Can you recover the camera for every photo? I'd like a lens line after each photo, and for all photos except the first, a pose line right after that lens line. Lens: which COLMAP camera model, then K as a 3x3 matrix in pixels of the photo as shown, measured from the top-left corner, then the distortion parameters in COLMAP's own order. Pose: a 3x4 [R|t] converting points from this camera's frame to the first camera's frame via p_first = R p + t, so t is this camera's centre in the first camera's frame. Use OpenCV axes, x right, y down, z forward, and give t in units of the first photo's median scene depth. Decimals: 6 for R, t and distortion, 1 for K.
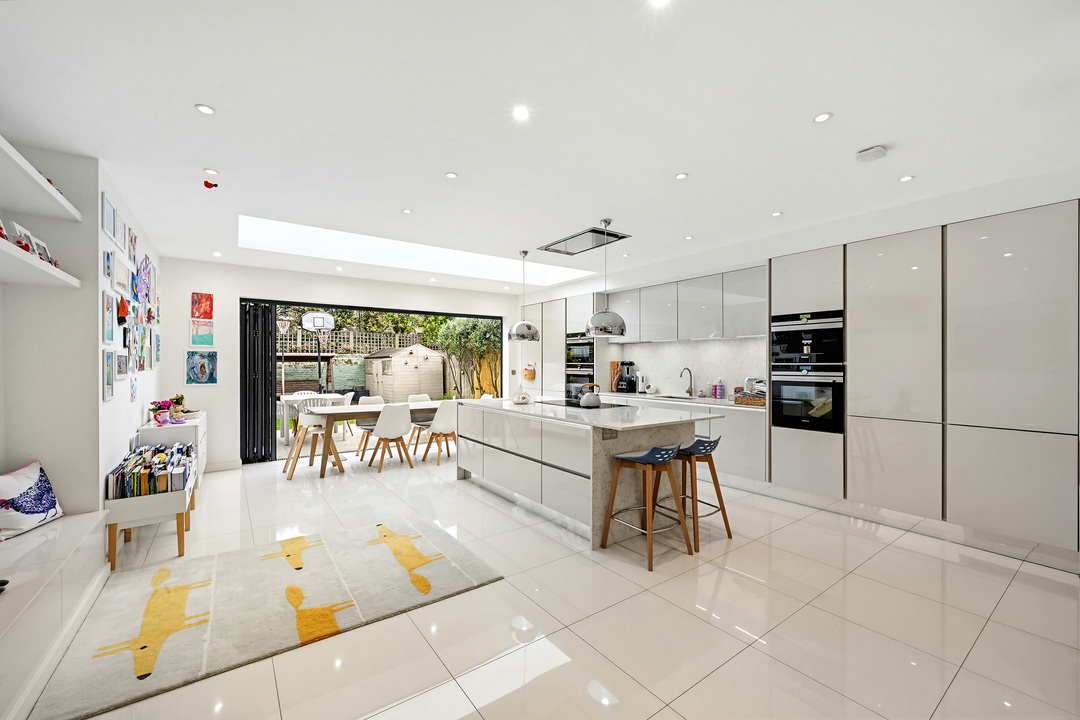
lens RADIAL K [[433.7, 0, 522.0], [0, 433.7, 363.8], [0, 0, 1]] dist [-0.000369, -0.000590]
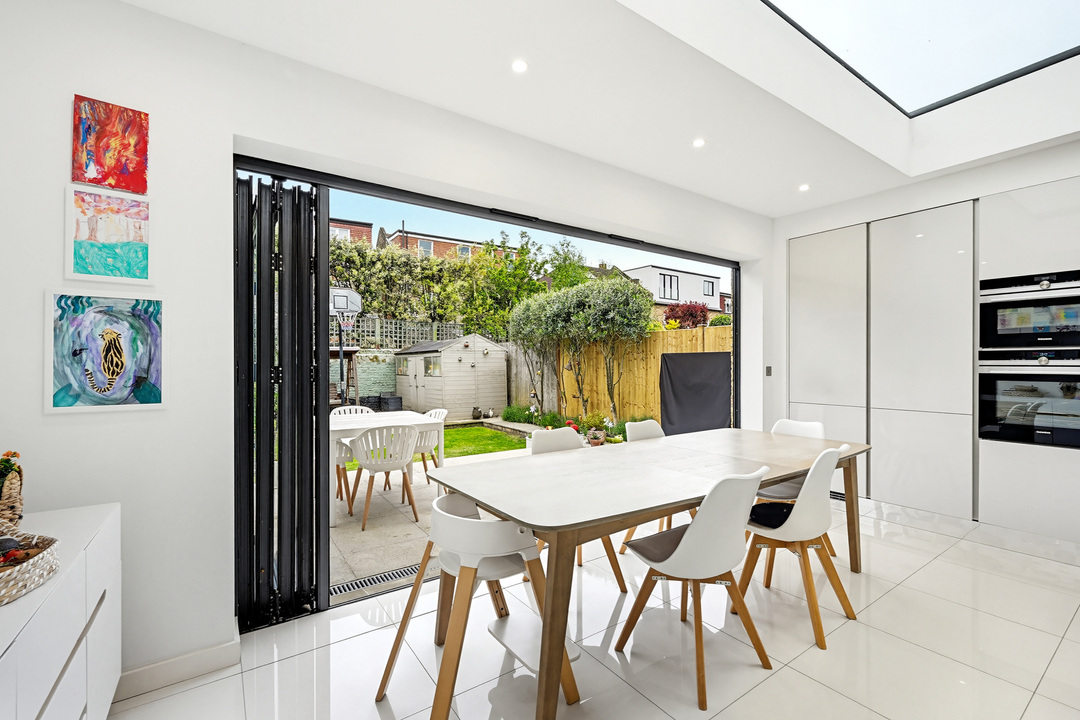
lens RADIAL K [[464.7, 0, 522.4], [0, 464.7, 365.6], [0, 0, 1]] dist [-0.005068, -0.000051]
pose [[0.999892, -0.000940, -0.014639, -0.443996], [0.000969, 0.999997, 0.002016, 0.017921], [0.014637, -0.002030, 0.999891, 0.677898]]
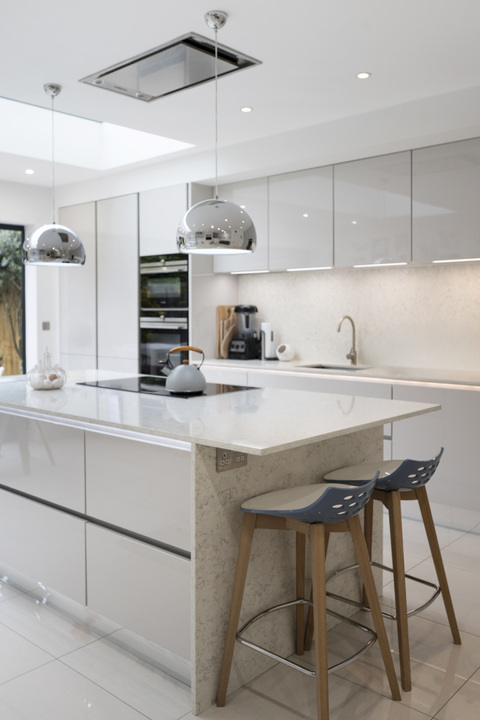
lens RADIAL K [[645.9, 0, 229.3], [0, 645.9, 333.3], [0, 0, 1]] dist [-0.002389, -0.018198]
pose [[0.972397, -0.010580, 0.233092, 0.024008], [0.002967, 0.999451, 0.032988, 0.003783], [-0.233313, -0.031386, 0.971895, 0.196658]]
